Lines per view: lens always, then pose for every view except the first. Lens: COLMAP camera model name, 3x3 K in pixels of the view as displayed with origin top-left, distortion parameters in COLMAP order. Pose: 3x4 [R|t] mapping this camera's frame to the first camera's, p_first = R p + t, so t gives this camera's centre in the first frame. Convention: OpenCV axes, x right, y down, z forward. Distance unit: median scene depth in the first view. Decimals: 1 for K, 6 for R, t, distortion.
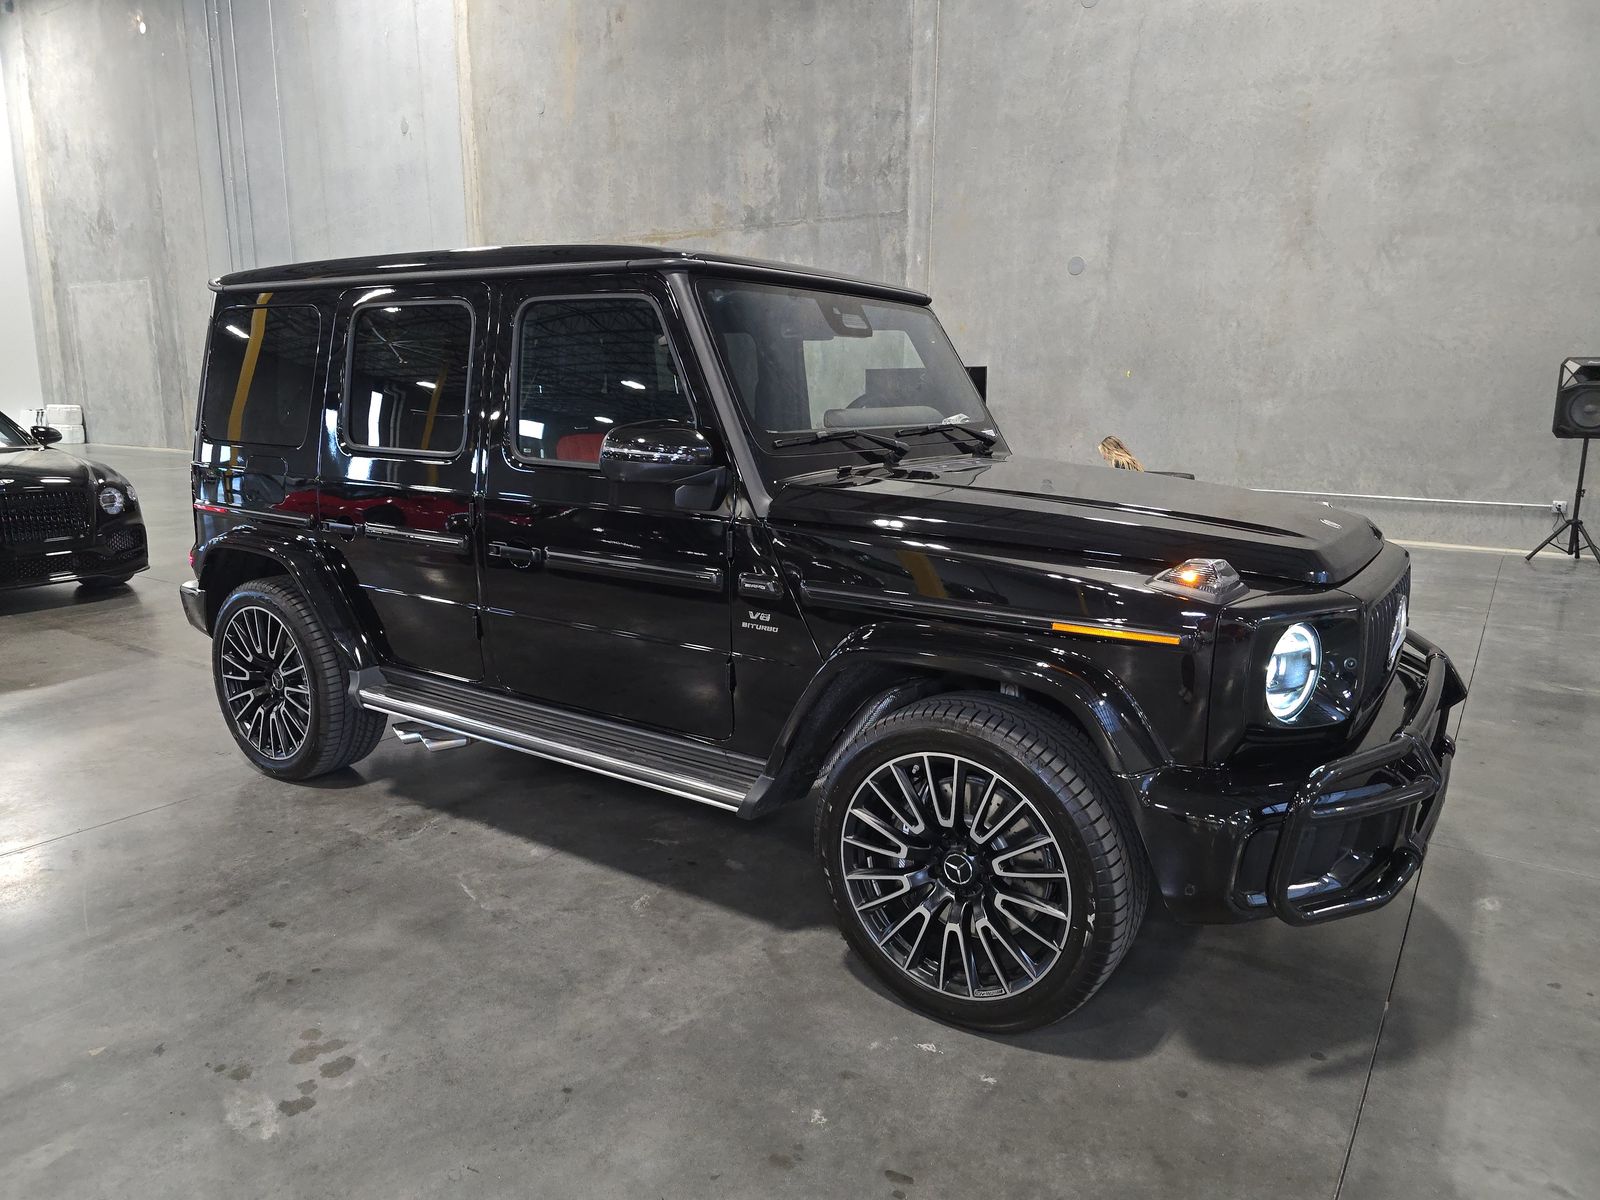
lens RADIAL K [[1074.5, 0, 796.0], [0, 1074.5, 593.0], [0, 0, 1]] dist [0.050444, -0.042132]
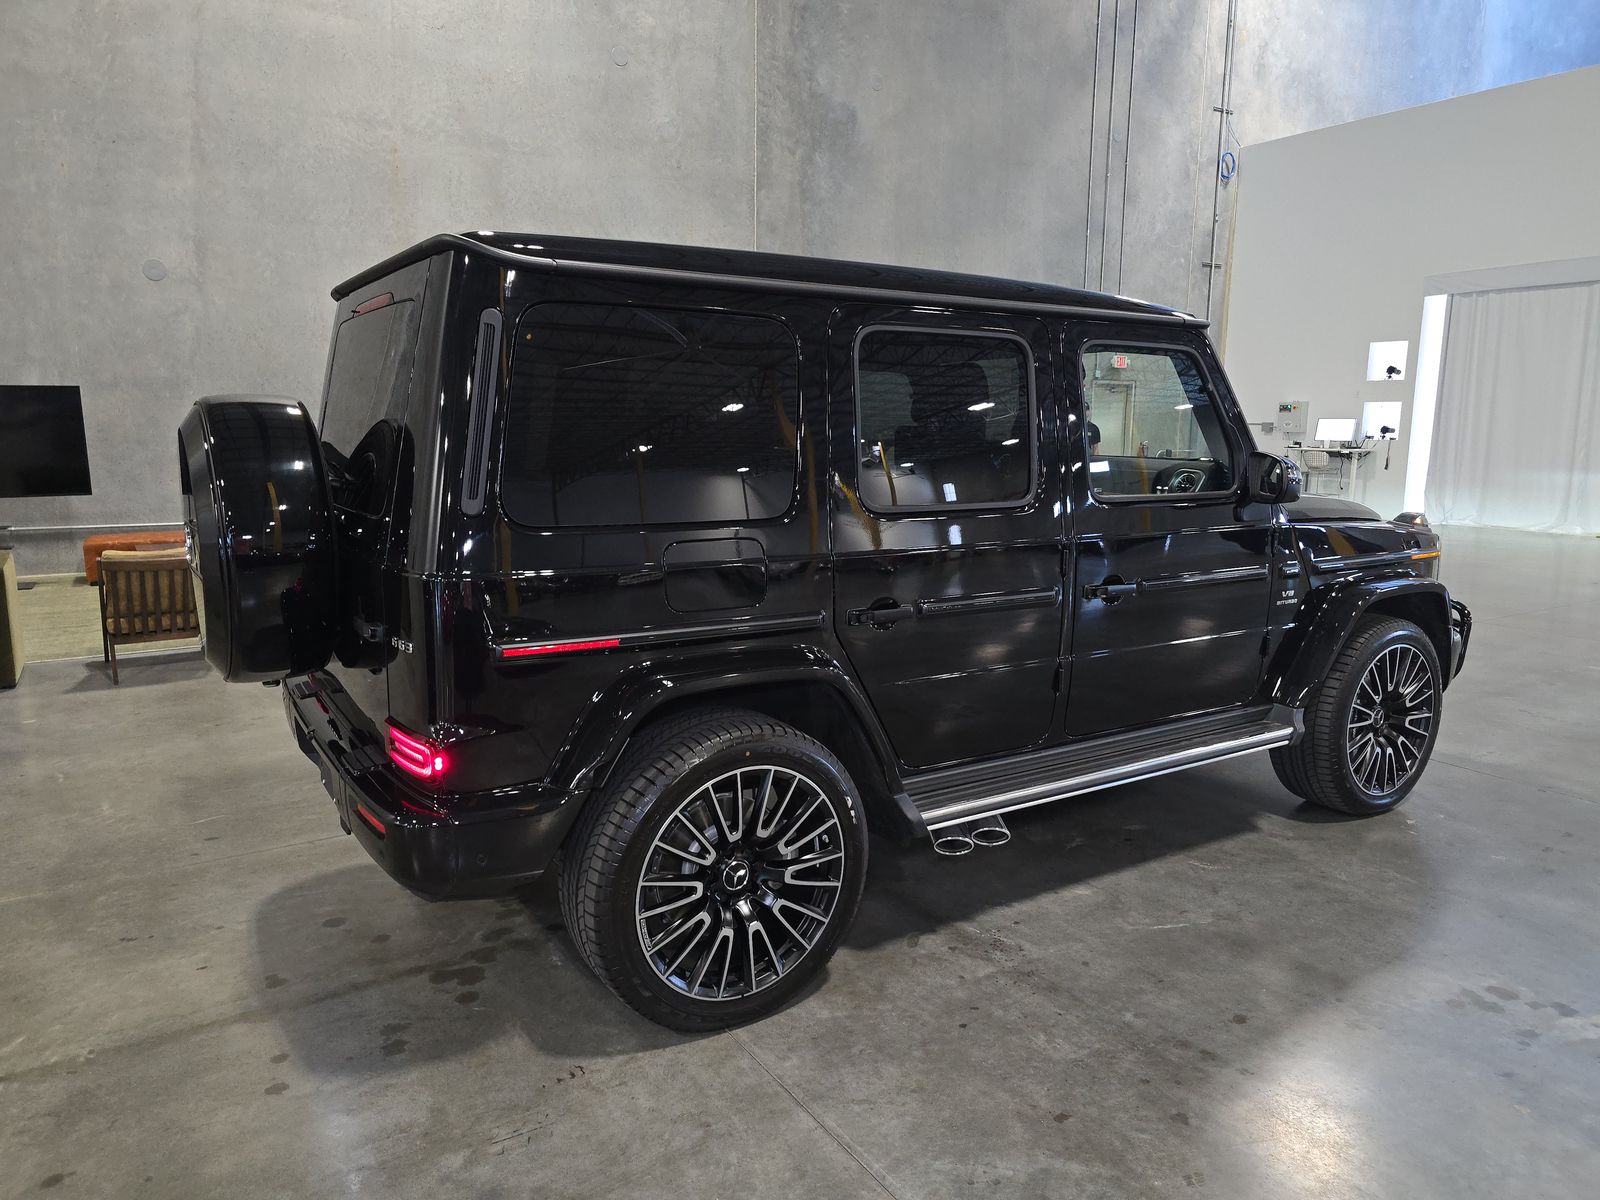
lens RADIAL K [[1074.5, 0, 796.0], [0, 1074.5, 593.0], [0, 0, 1]] dist [0.050444, -0.042132]
pose [[0.395787, -0.150814, 0.905874, -0.362918], [0.168999, 0.981538, 0.089574, -0.049512], [-0.902658, 0.117640, 0.413967, 0.238142]]
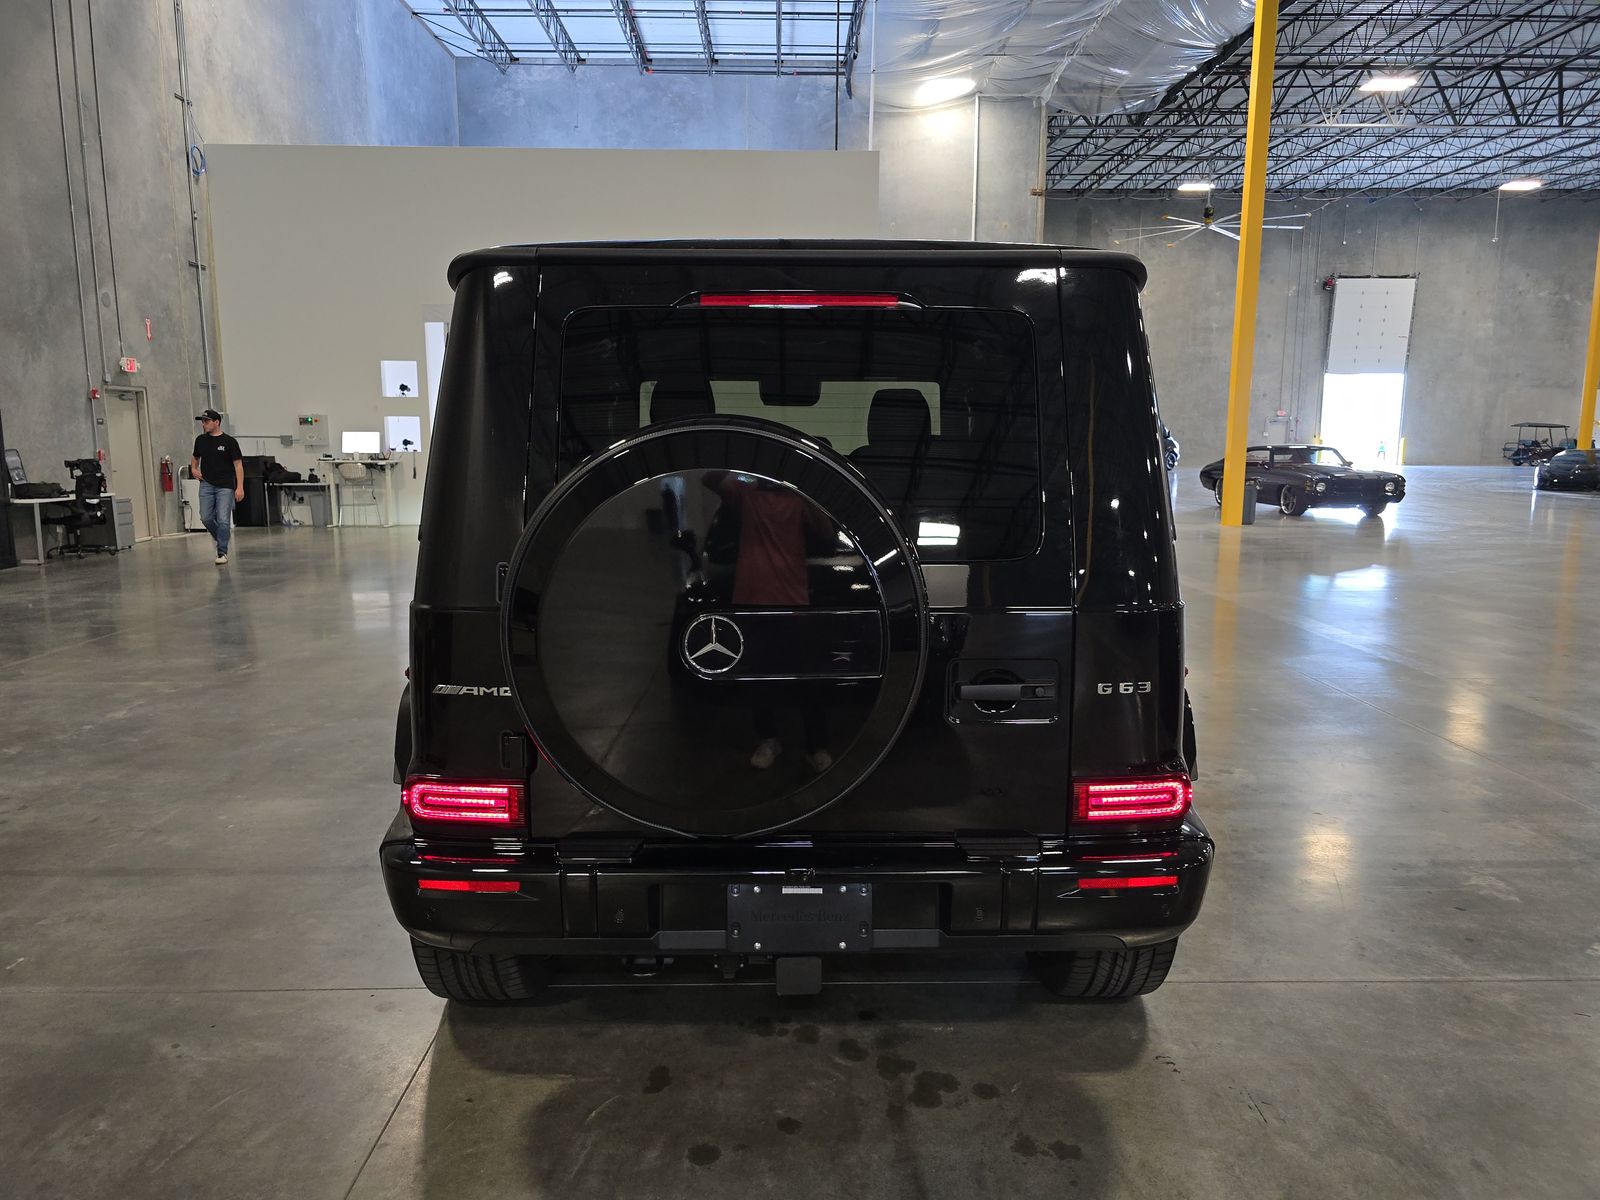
lens RADIAL K [[1074.5, 0, 796.0], [0, 1074.5, 593.0], [0, 0, 1]] dist [0.050444, -0.042132]
pose [[-0.572833, -0.127343, 0.809719, -0.327150], [0.147834, 0.955607, 0.254871, -0.108039], [-0.806230, 0.265703, -0.528578, 0.536090]]
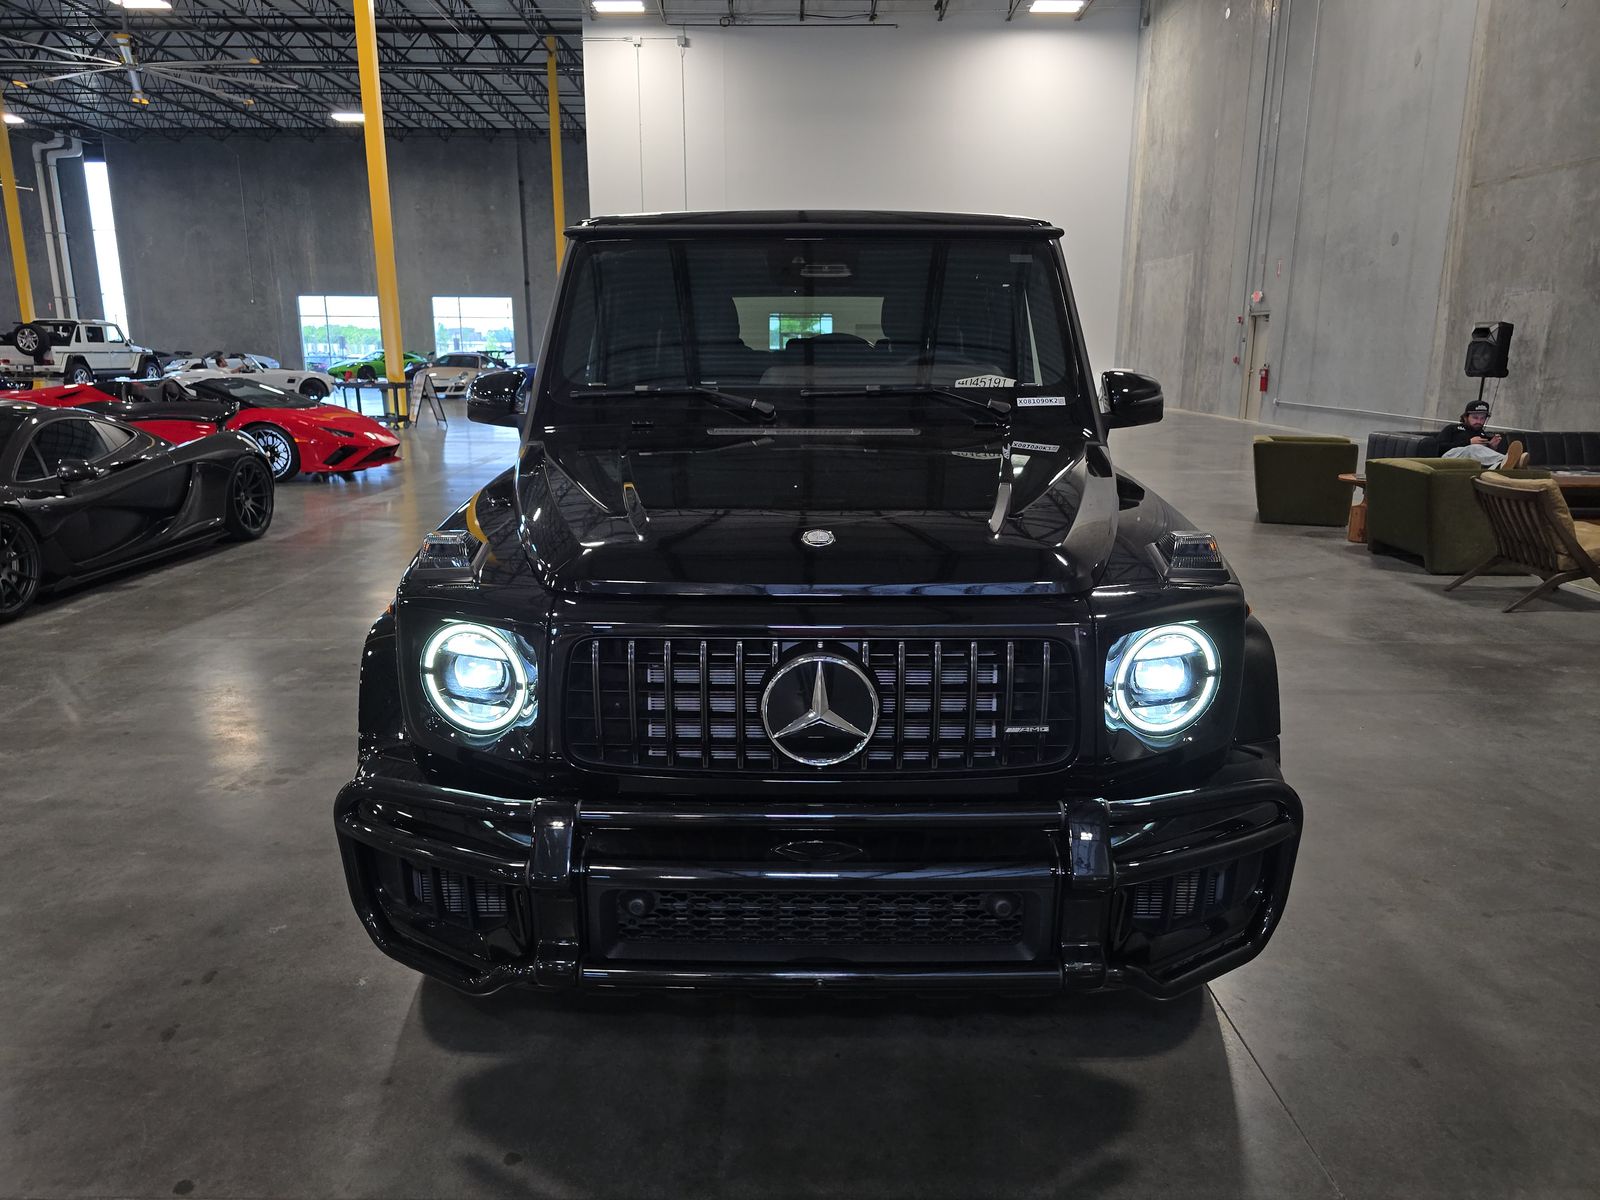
lens RADIAL K [[1074.5, 0, 796.0], [0, 1074.5, 593.0], [0, 0, 1]] dist [0.050444, -0.042132]
pose [[0.560489, 0.178741, -0.808643, 0.249675], [-0.154076, 0.981890, 0.110242, -0.024396], [0.813703, 0.062803, 0.577878, 0.142032]]
